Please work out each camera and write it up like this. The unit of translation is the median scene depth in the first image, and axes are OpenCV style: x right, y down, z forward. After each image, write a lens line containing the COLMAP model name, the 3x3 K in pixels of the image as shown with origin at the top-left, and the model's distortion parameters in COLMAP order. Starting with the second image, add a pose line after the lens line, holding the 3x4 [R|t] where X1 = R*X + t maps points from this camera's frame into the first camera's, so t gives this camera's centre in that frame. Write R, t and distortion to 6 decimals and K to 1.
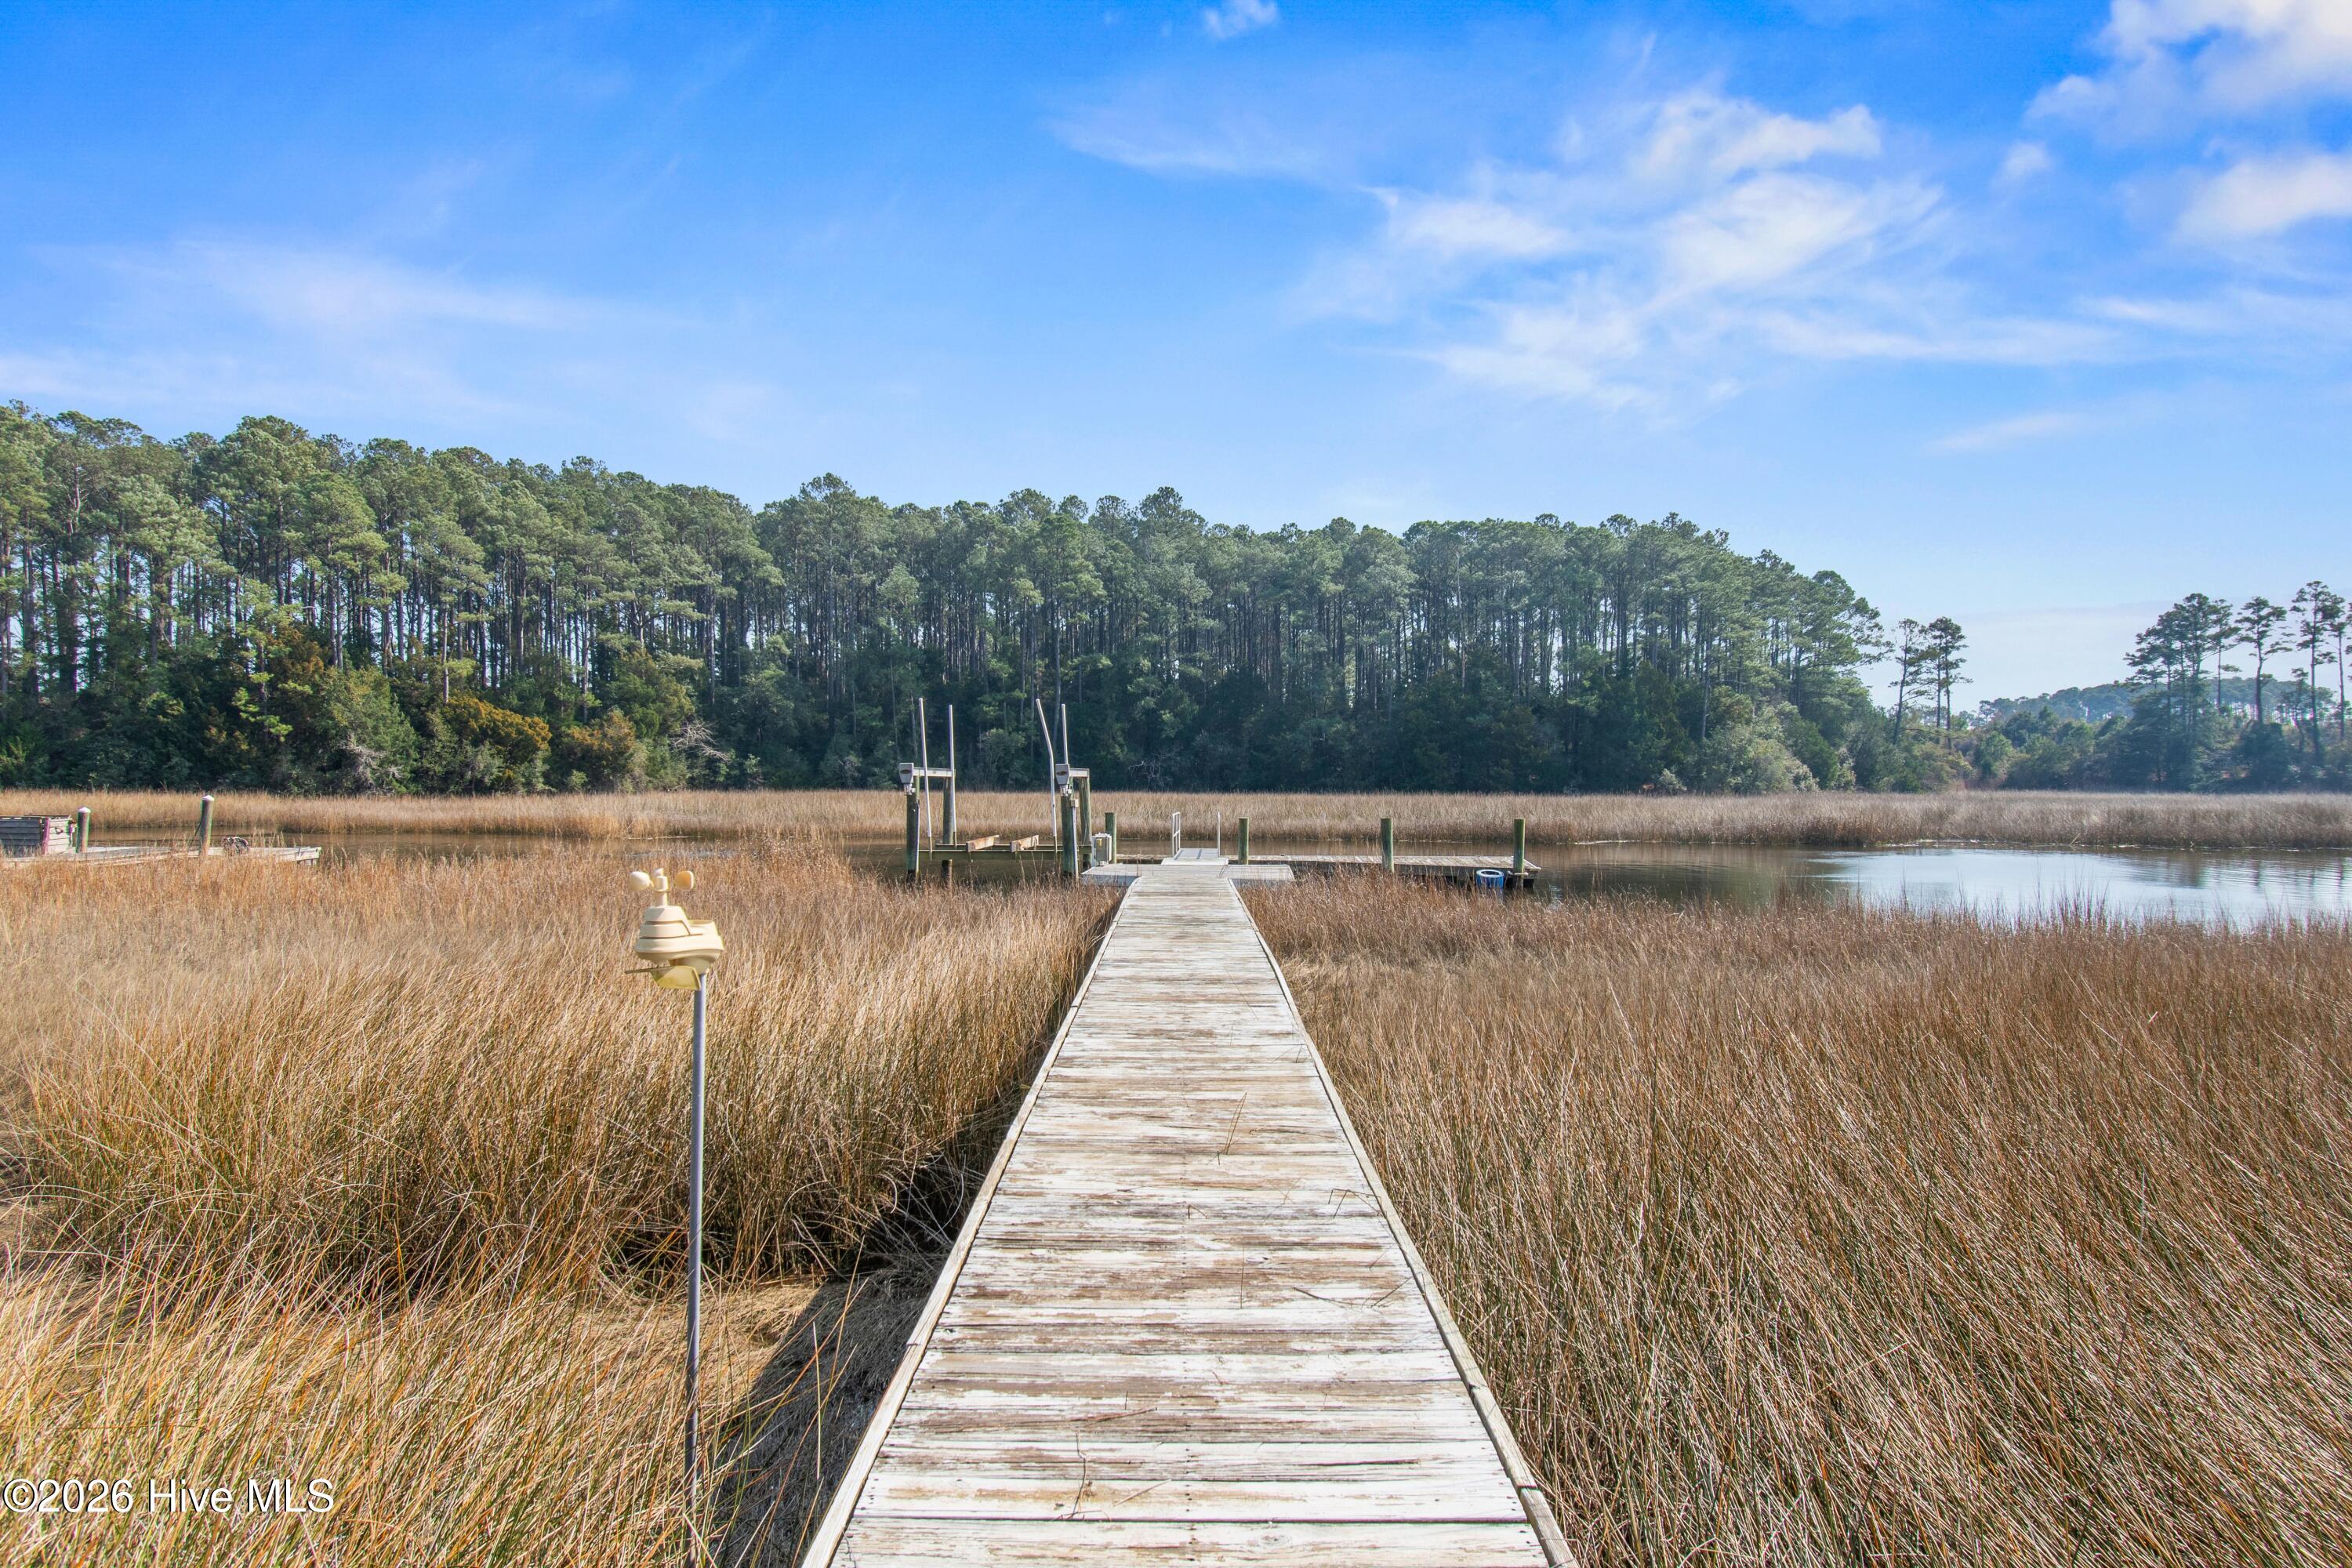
lens RADIAL K [[1424.7, 0, 1173.3], [0, 1424.7, 784.2], [0, 0, 1]] dist [-0.004752, 0.001491]
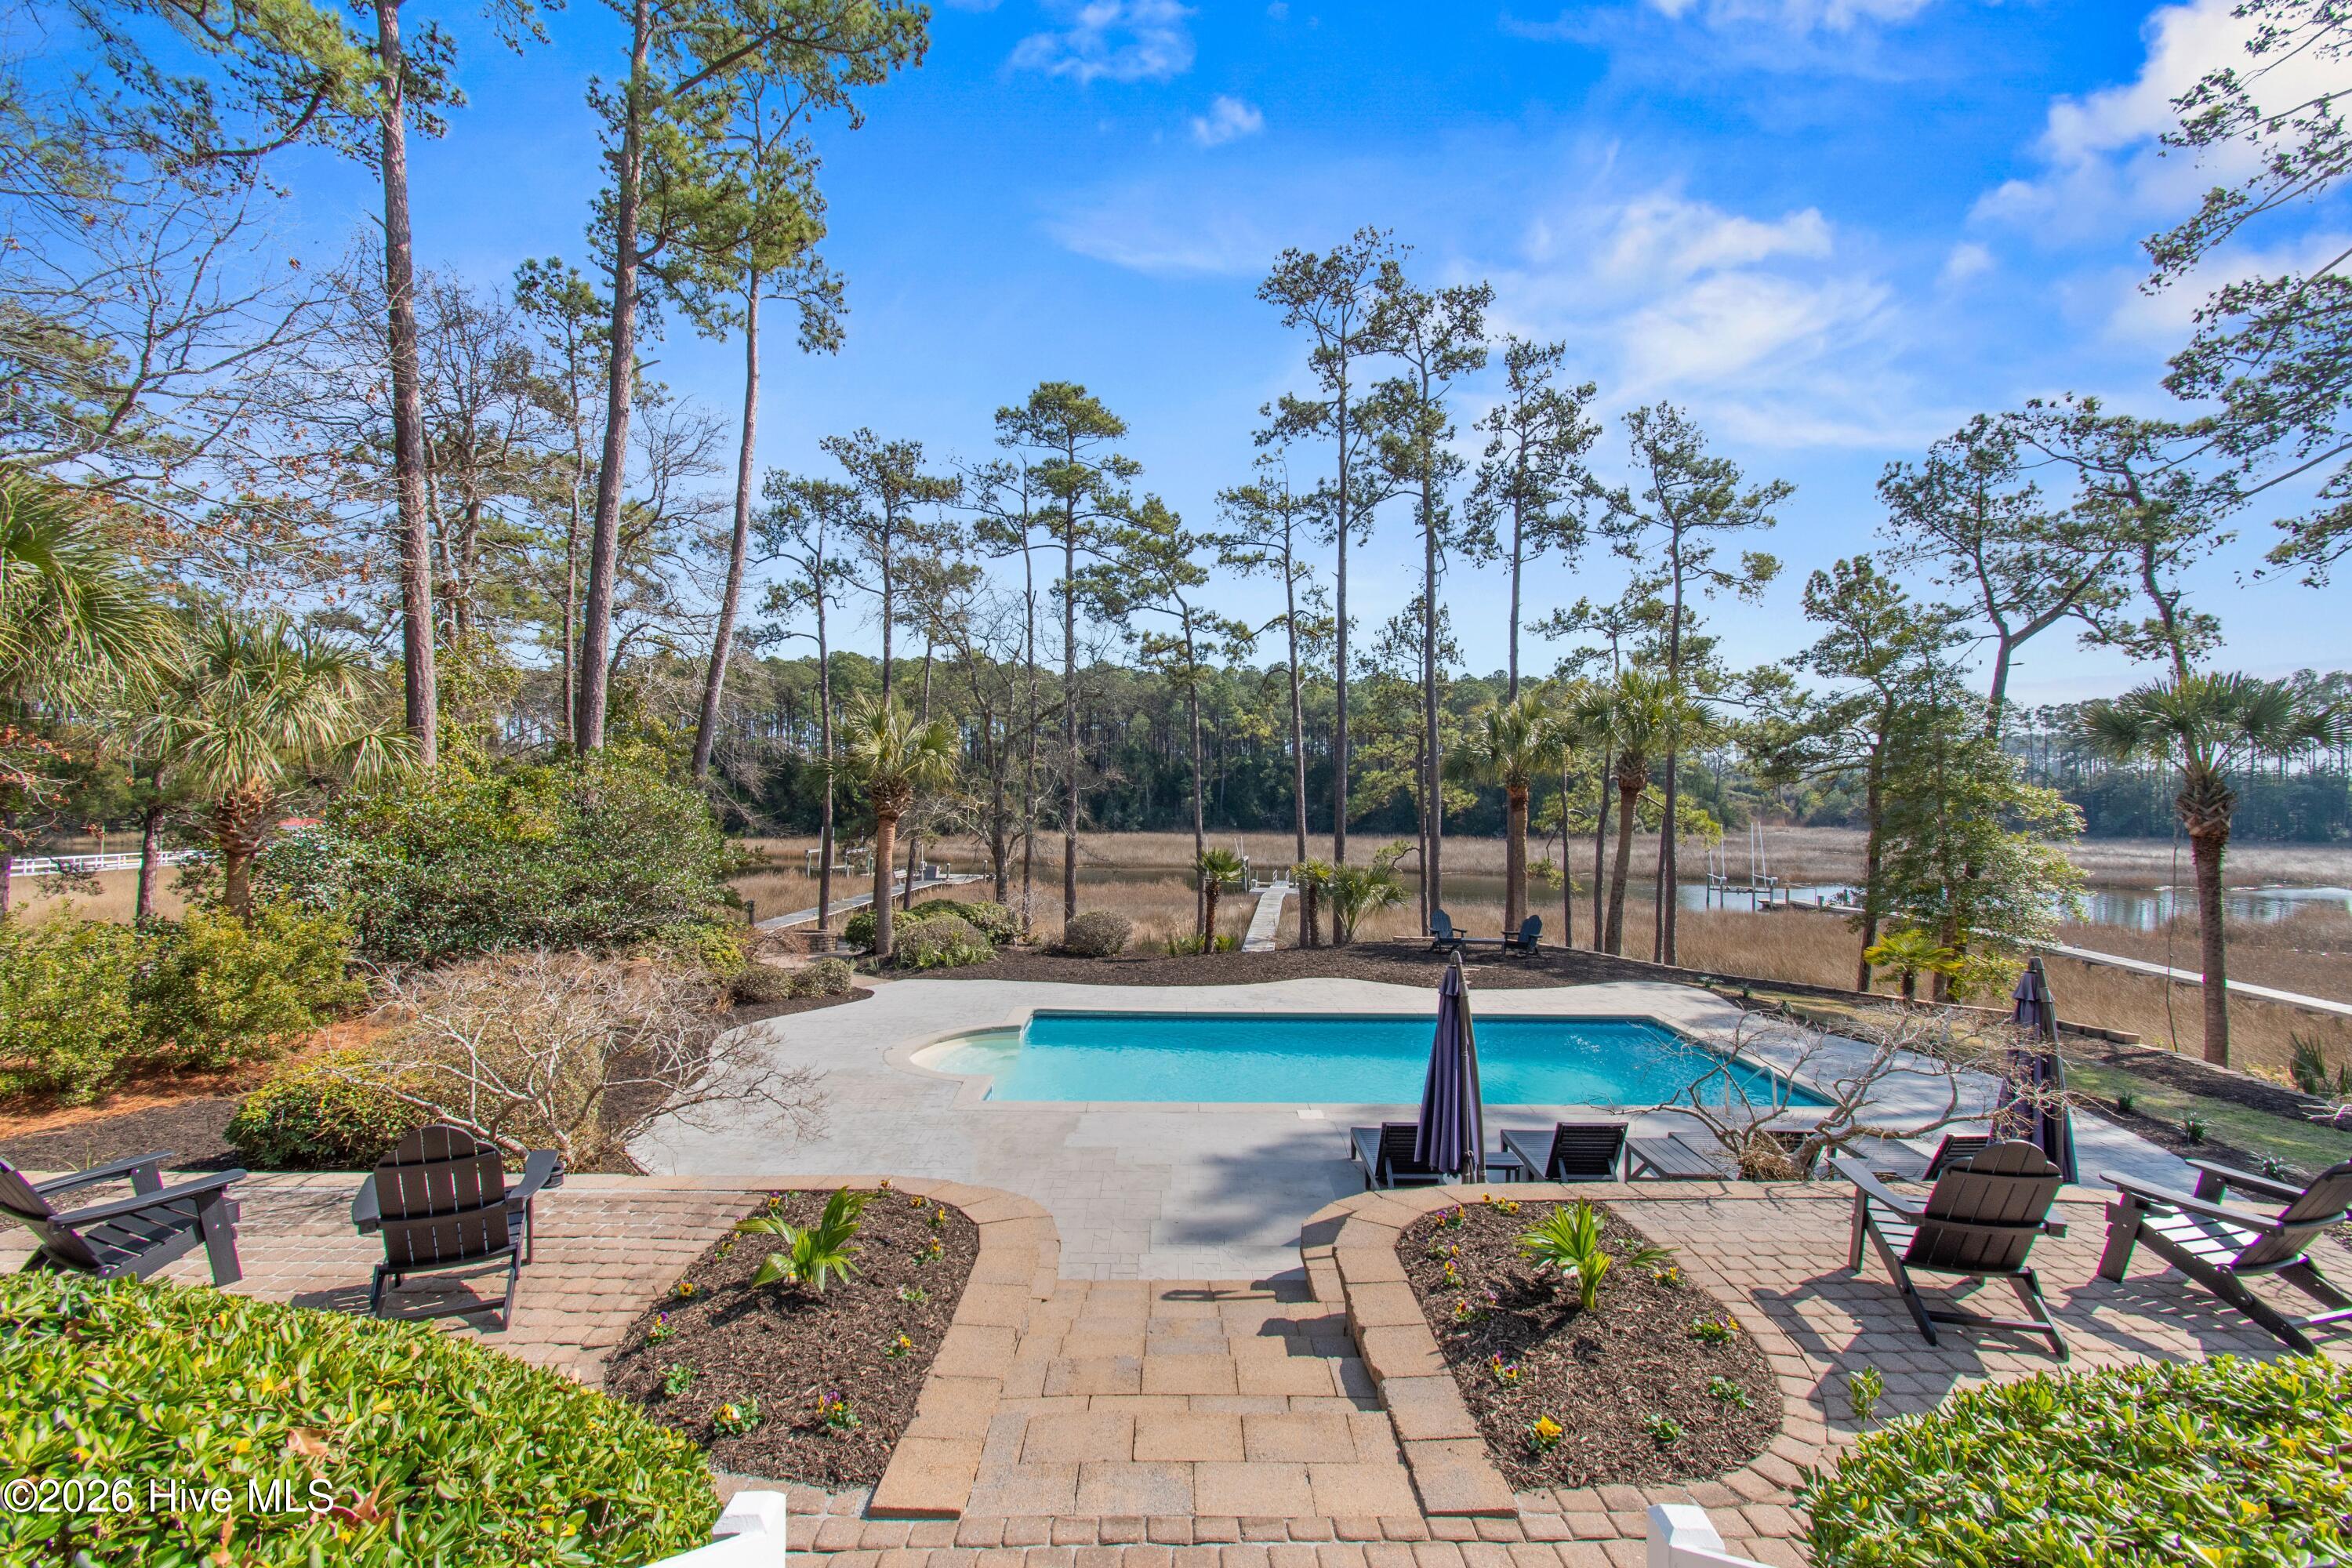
lens RADIAL K [[1039.0, 0, 1168.6], [0, 1039.0, 787.1], [0, 0, 1]] dist [0.005443, -0.002108]
pose [[0.992910, 0.003784, -0.118808, 0.012218], [-0.004809, 0.999954, -0.008343, -0.041484], [0.118771, 0.008855, 0.992882, -0.393569]]
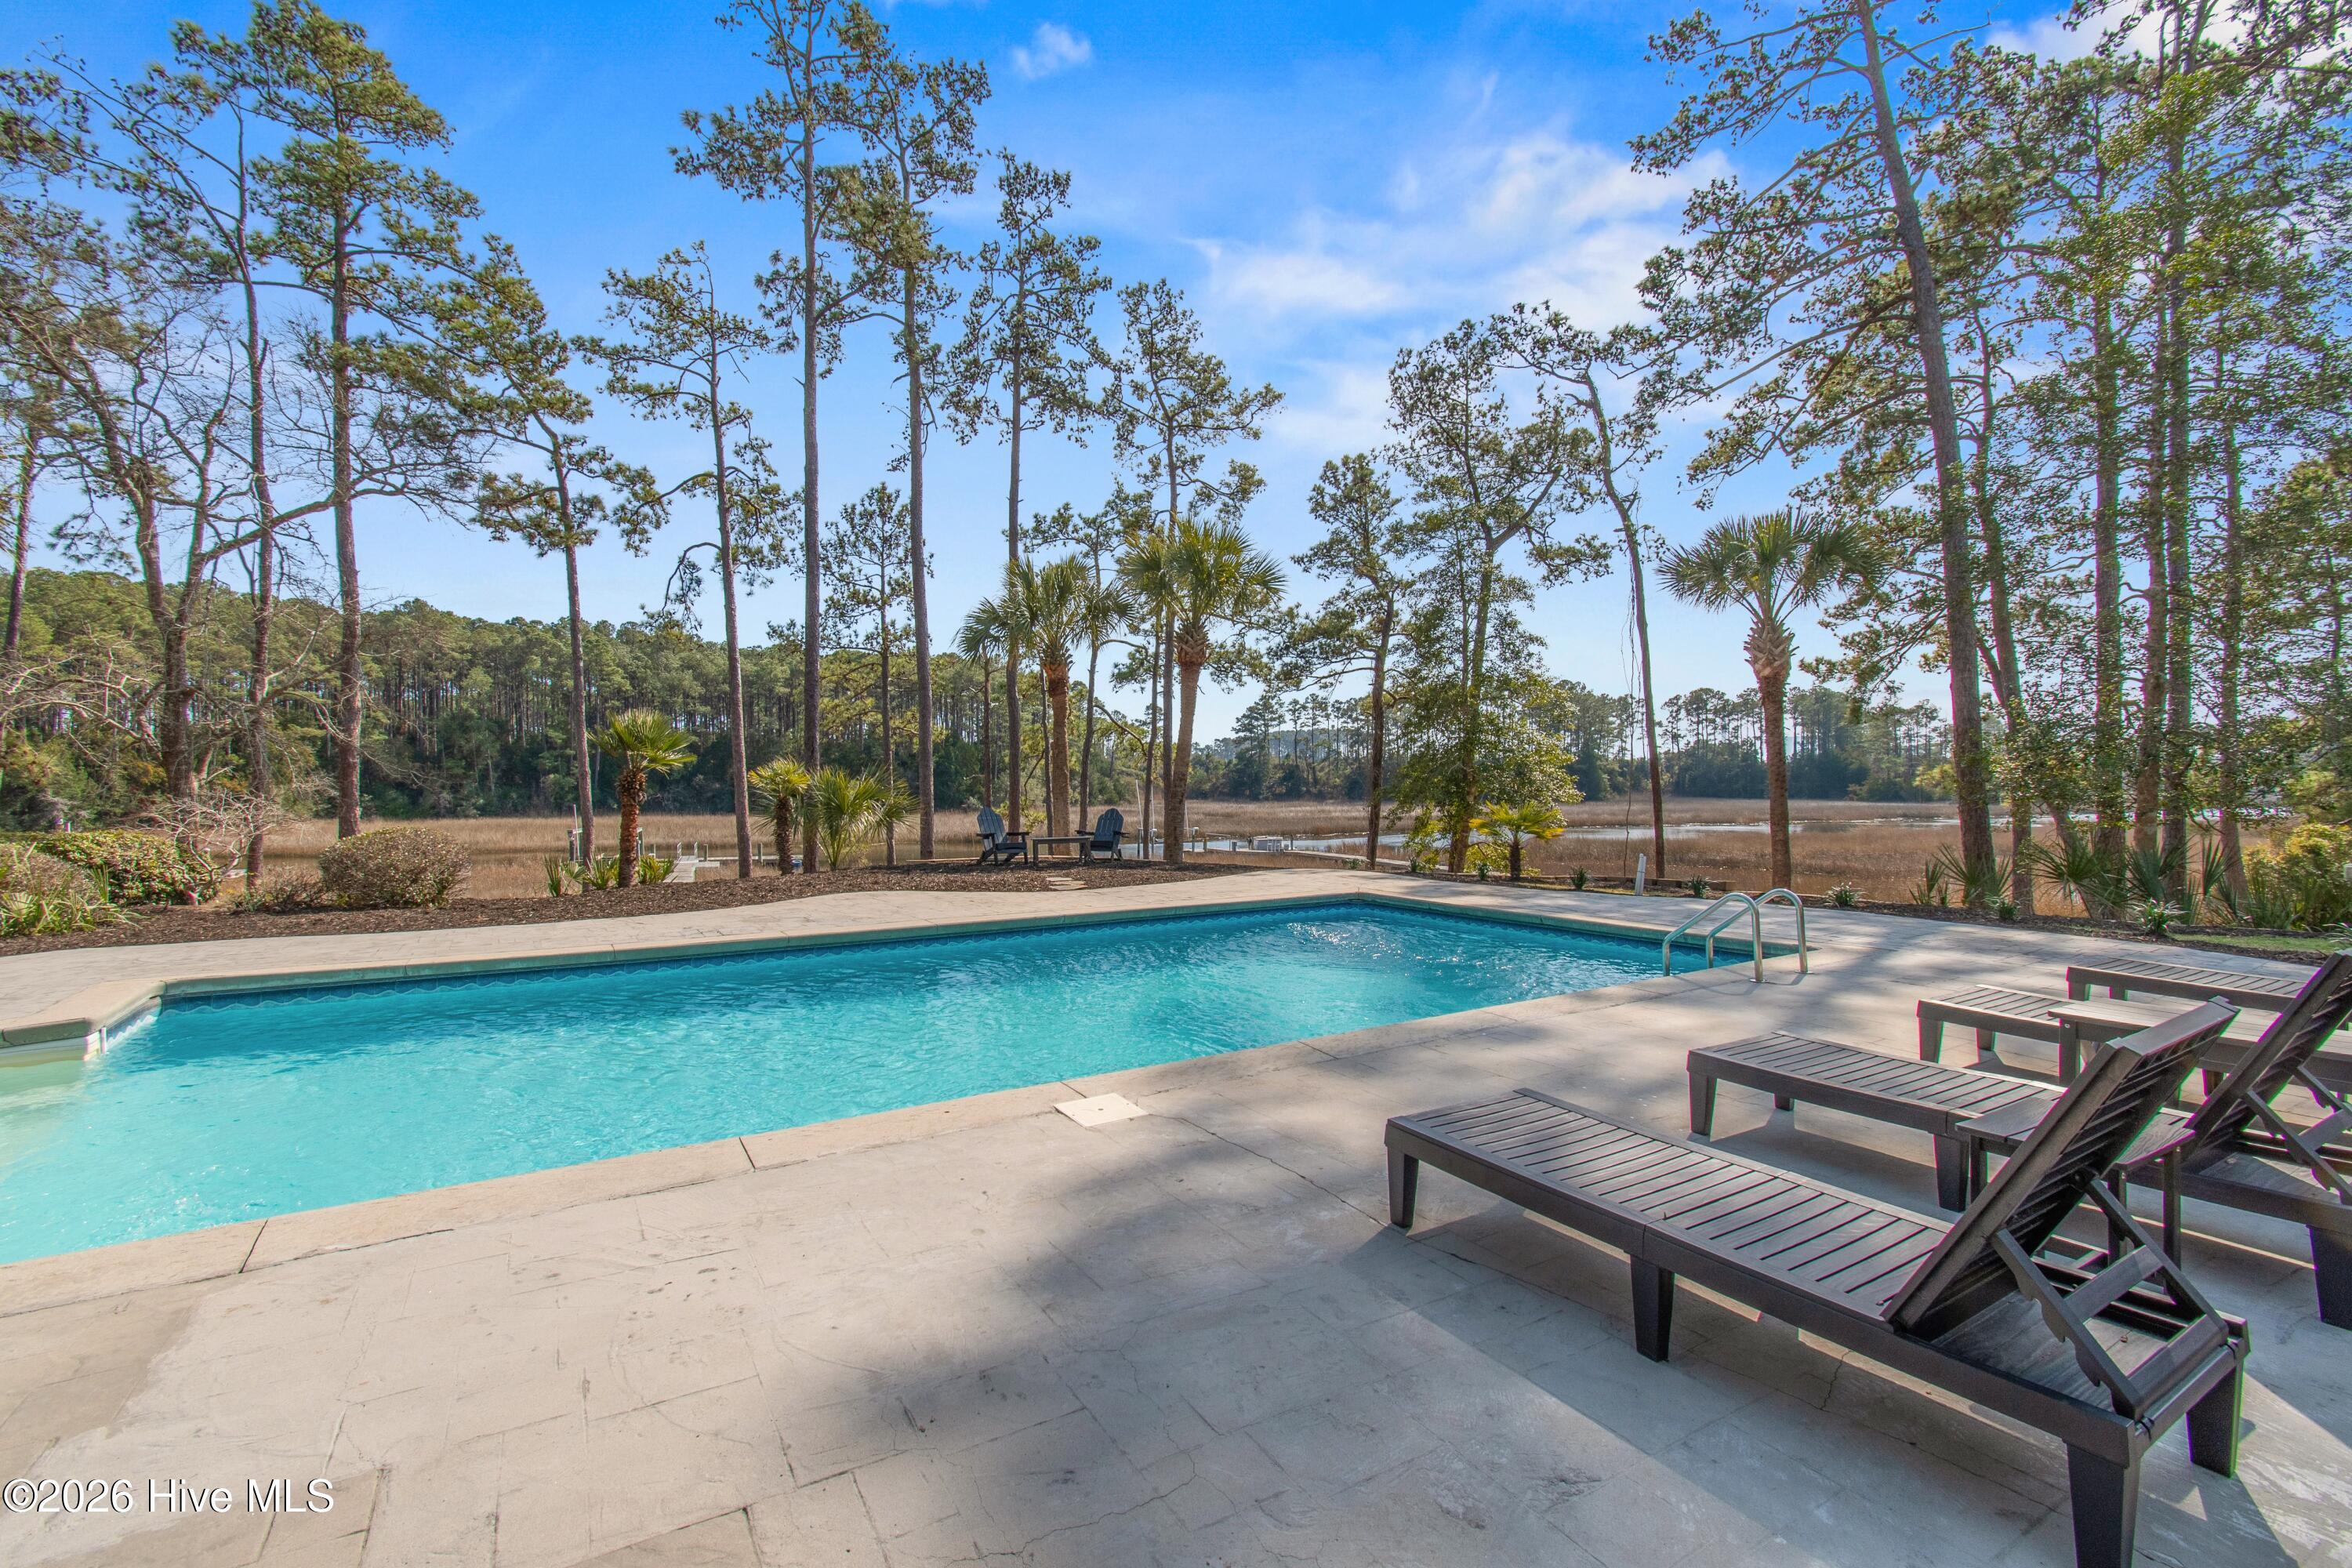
lens RADIAL K [[1039.0, 0, 1169.8], [0, 1039.0, 784.3], [0, 0, 1]] dist [0.005443, -0.002108]
pose [[0.904770, -0.006159, 0.425855, 0.002126], [0.007248, 0.999973, -0.000938, -0.022991], [-0.425838, 0.003936, 0.904791, -0.329299]]
